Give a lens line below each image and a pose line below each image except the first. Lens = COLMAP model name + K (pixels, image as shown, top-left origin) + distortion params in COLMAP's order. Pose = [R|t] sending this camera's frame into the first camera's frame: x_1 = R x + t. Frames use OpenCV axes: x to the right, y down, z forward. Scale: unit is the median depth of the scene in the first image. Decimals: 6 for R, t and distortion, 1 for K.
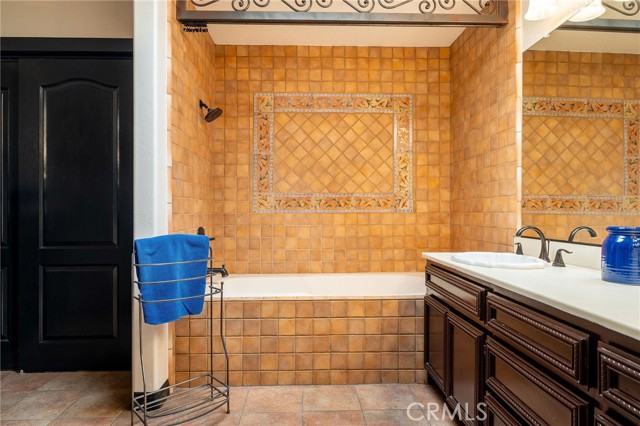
lens RADIAL K [[376.5, 0, 315.0], [0, 376.5, 210.7], [0, 0, 1]] dist [-0.004985, -0.001114]
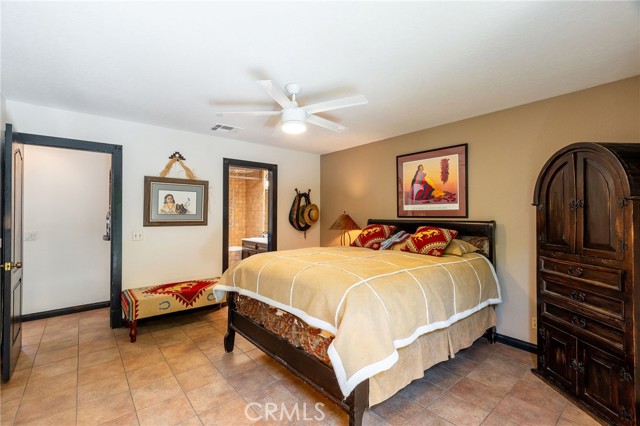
lens RADIAL K [[290.4, 0, 320.3], [0, 290.4, 210.5], [0, 0, 1]] dist [-0.007245, 0.001967]
pose [[0.796391, 0.011880, 0.604665, -0.617769], [-0.004047, 0.999889, -0.014316, -0.097382], [-0.604768, 0.008954, 0.796351, -1.326748]]
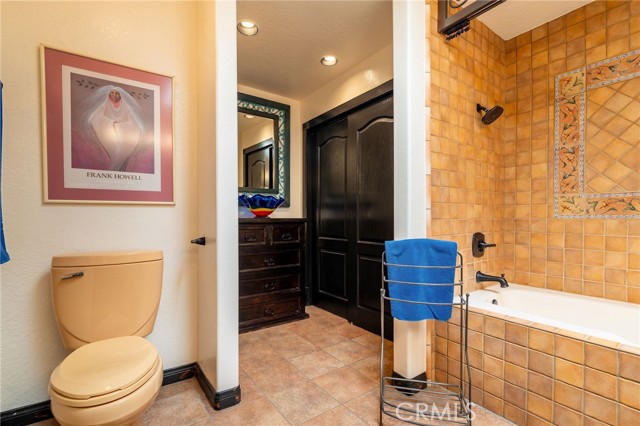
lens RADIAL K [[290.4, 0, 318.3], [0, 290.4, 220.3], [0, 0, 1]] dist [-0.007245, 0.001967]
pose [[0.551745, 0.009790, -0.833956, 0.087990], [0.001954, 0.999913, 0.013031, 0.000668], [0.834011, -0.008820, 0.551678, 0.197075]]
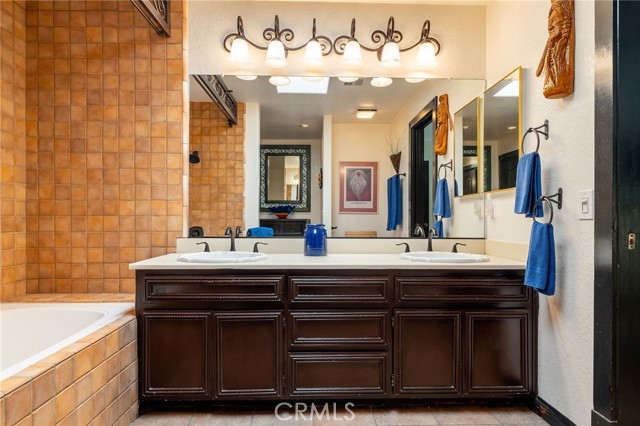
lens RADIAL K [[359.5, 0, 324.6], [0, 359.5, 218.6], [0, 0, 1]] dist [0.000887, -0.001732]
pose [[-0.015485, -0.006807, 0.999857, -0.371864], [-0.005165, 0.999964, 0.006728, 0.002385], [-0.999867, -0.005060, -0.015519, 0.421241]]
